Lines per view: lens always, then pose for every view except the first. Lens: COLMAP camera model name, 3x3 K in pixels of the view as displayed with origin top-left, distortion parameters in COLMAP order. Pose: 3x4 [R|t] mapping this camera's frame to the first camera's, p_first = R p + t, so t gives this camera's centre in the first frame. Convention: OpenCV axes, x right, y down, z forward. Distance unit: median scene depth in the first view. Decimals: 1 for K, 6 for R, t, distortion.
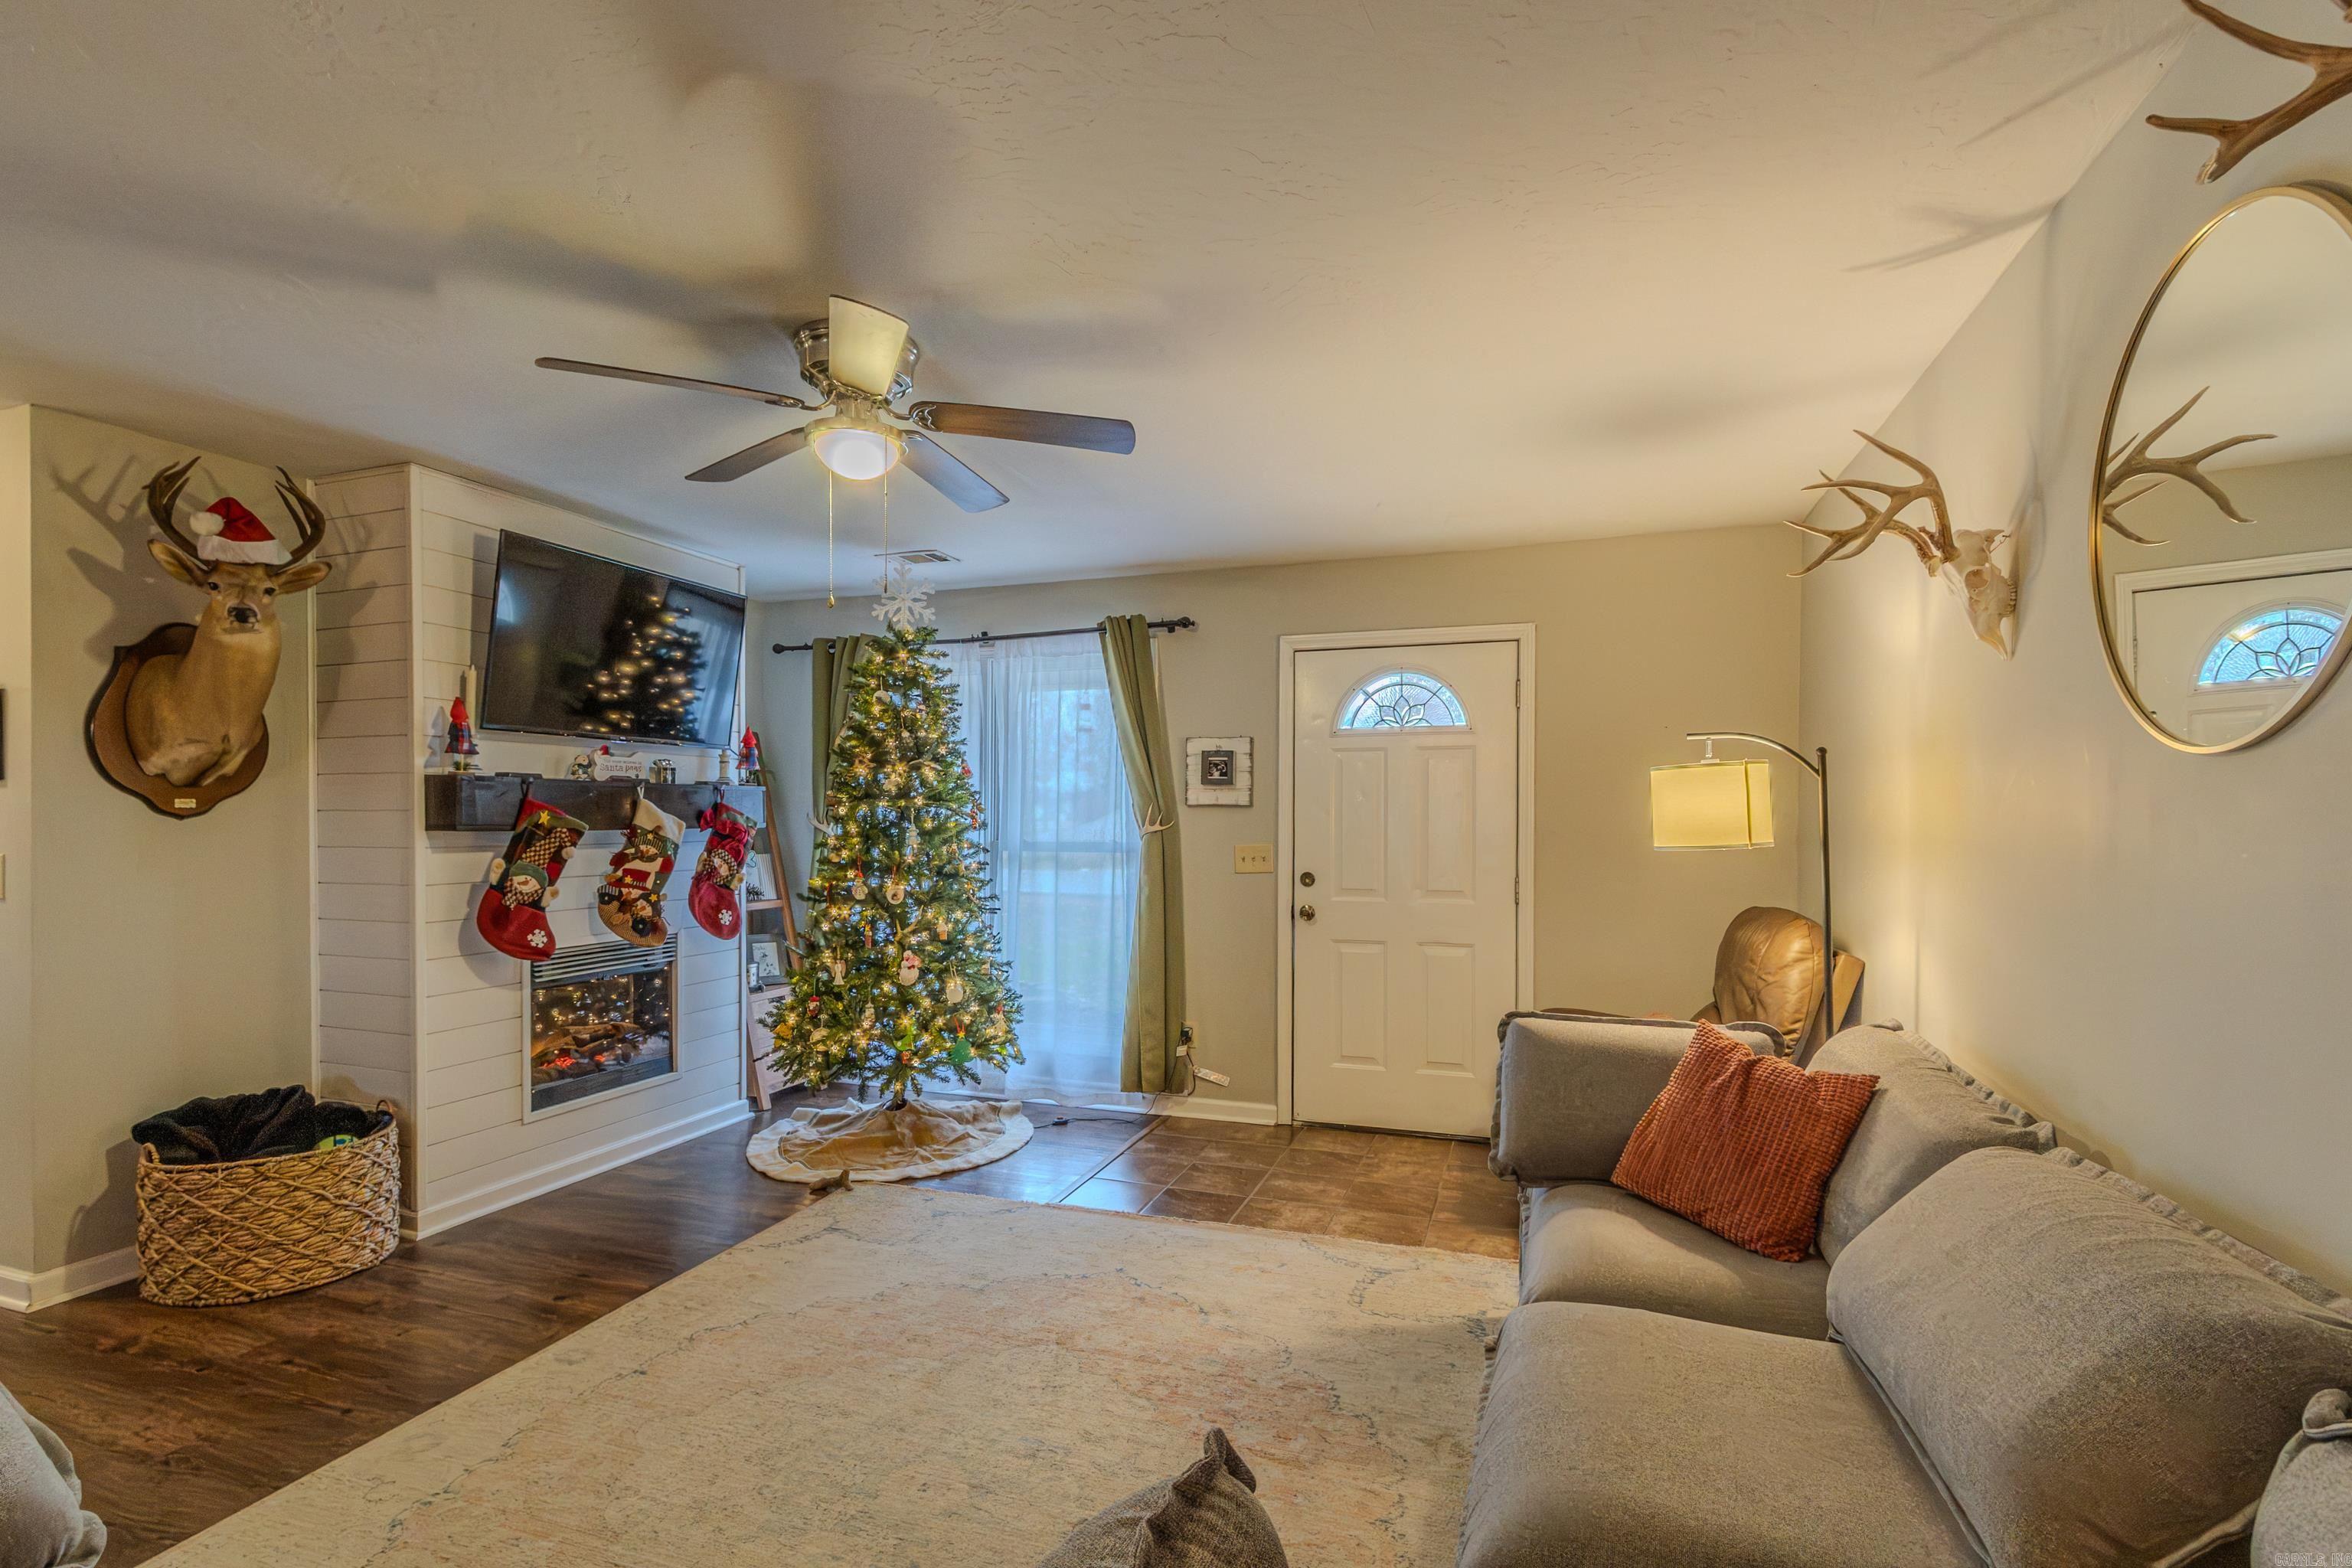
lens RADIAL K [[1096.1, 0, 1147.2], [0, 1096.1, 829.1], [0, 0, 1]] dist [0.006660, -0.001558]
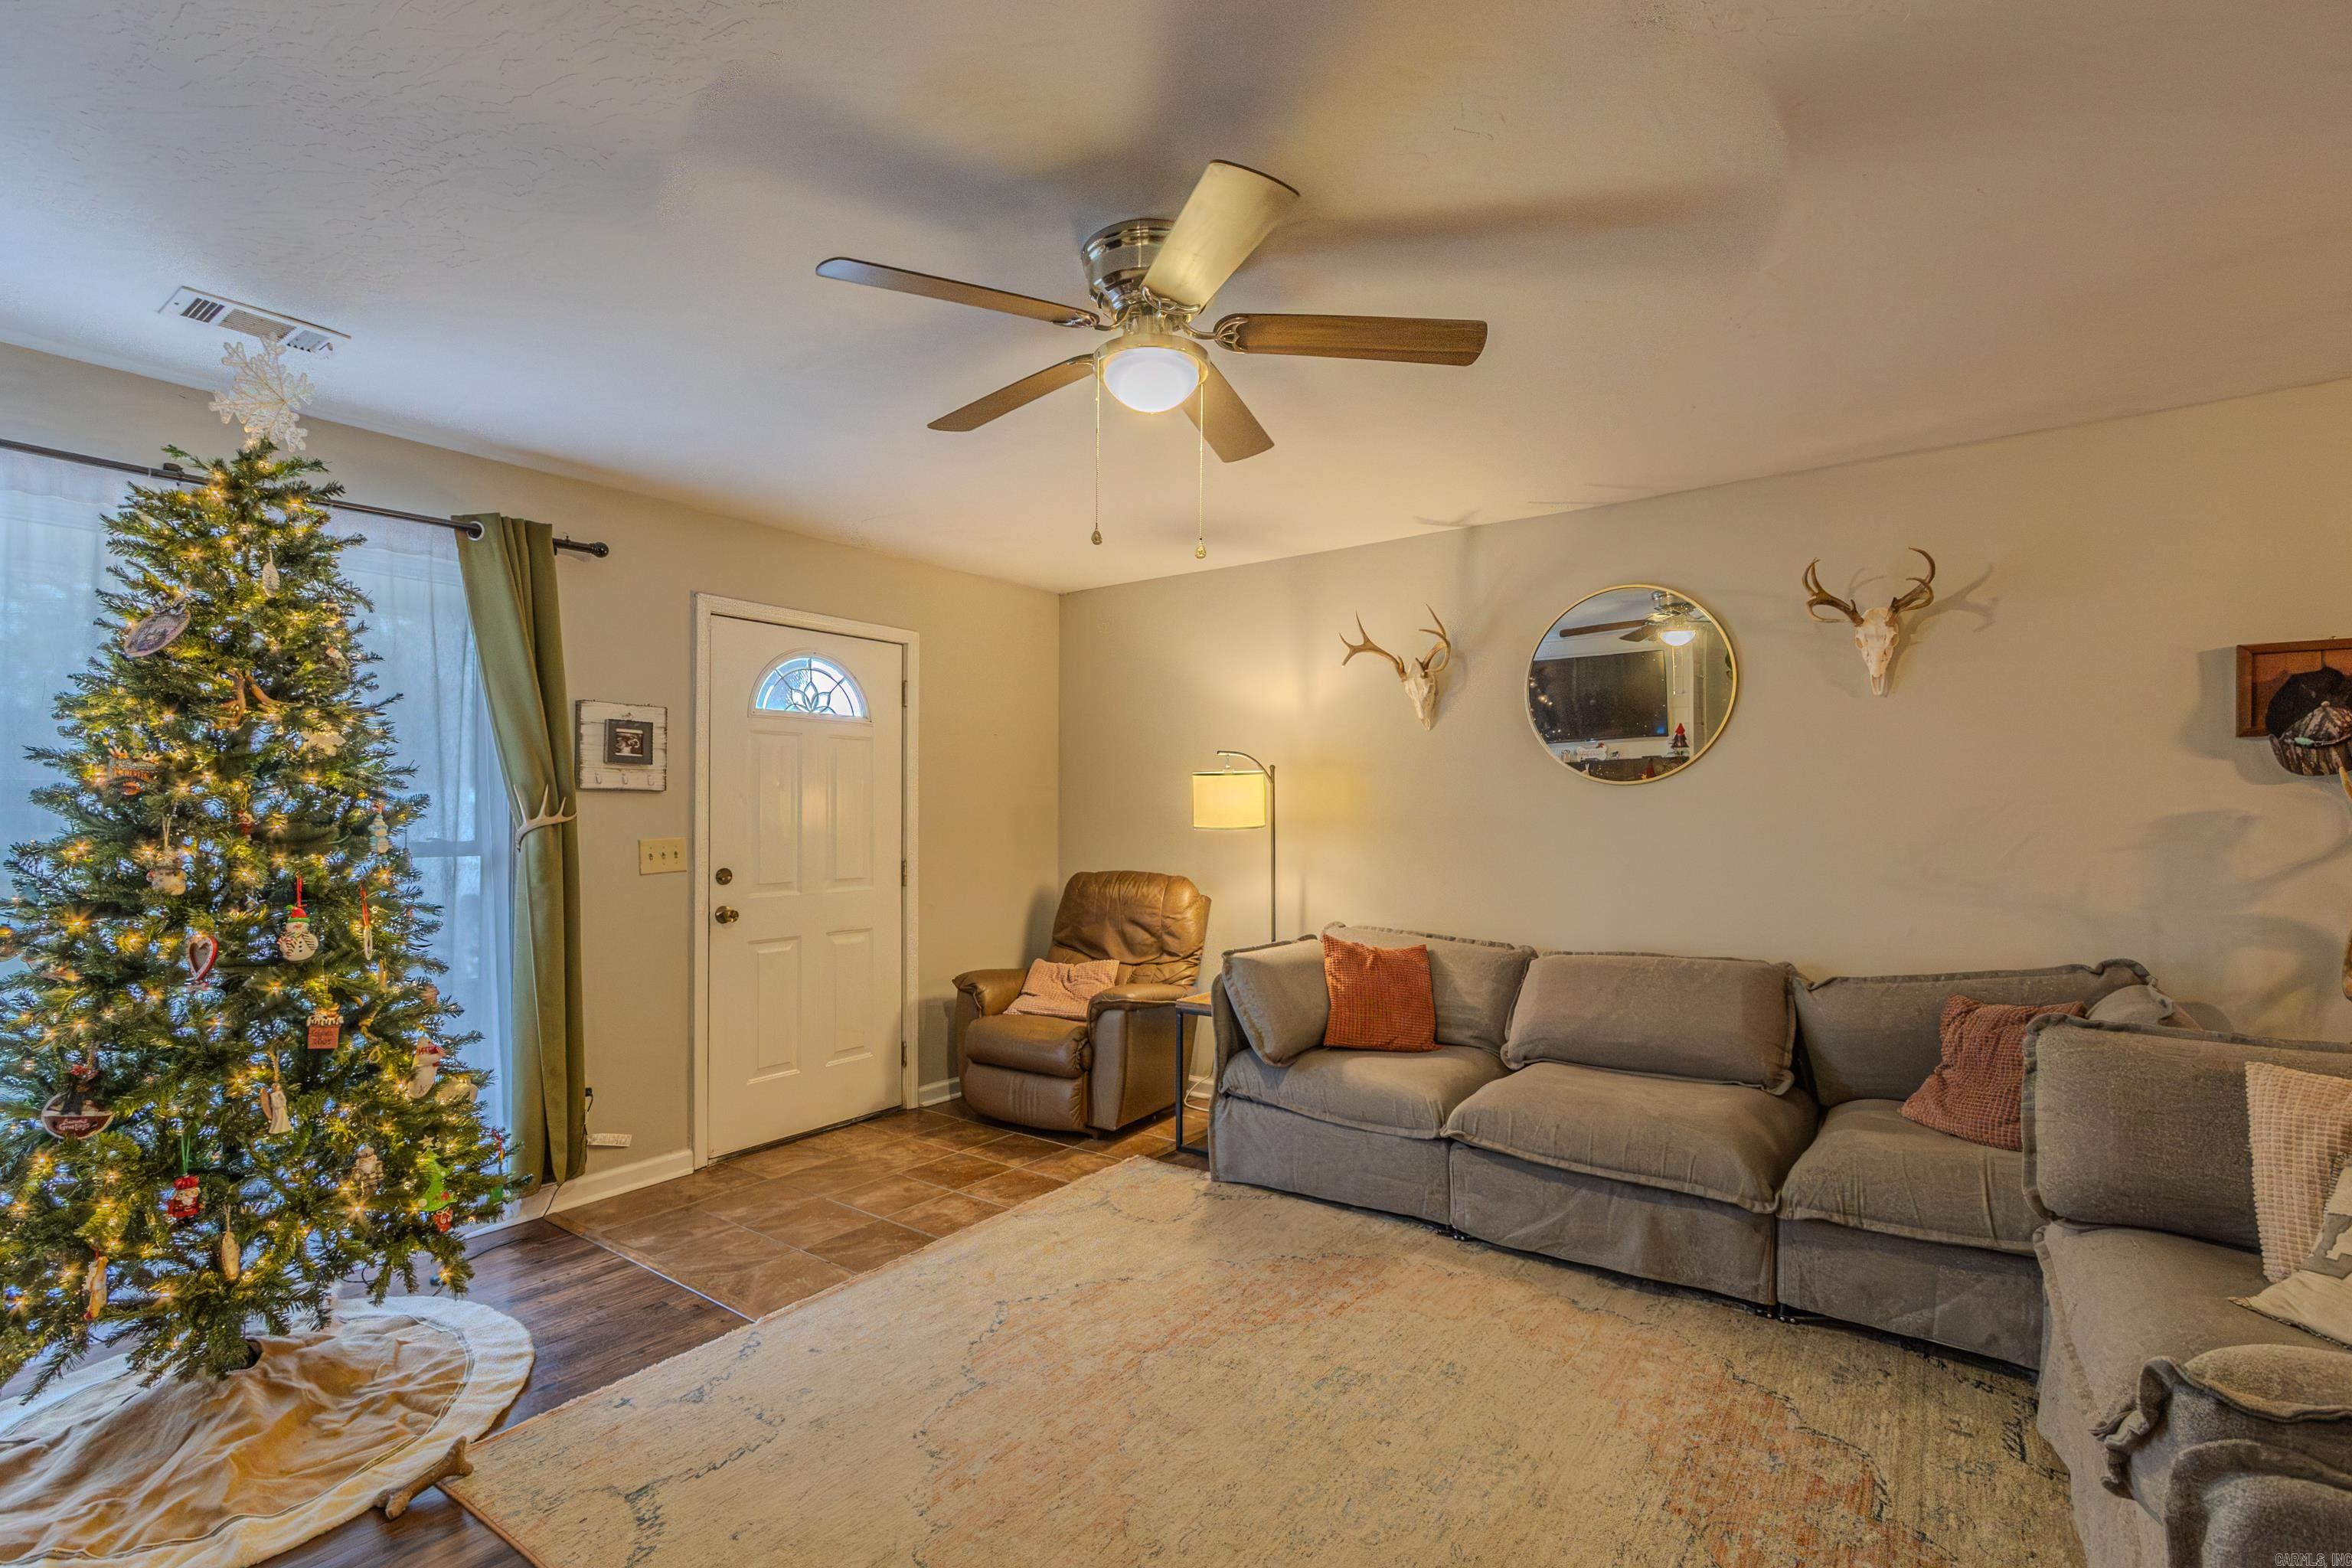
lens RADIAL K [[1096.1, 0, 1166.5], [0, 1096.1, 787.8], [0, 0, 1]] dist [0.006660, -0.001558]
pose [[0.280431, 0.017762, 0.959710, -0.608663], [0.005824, 0.999779, -0.020205, -0.005169], [-0.959857, 0.011256, 0.280266, 0.423874]]
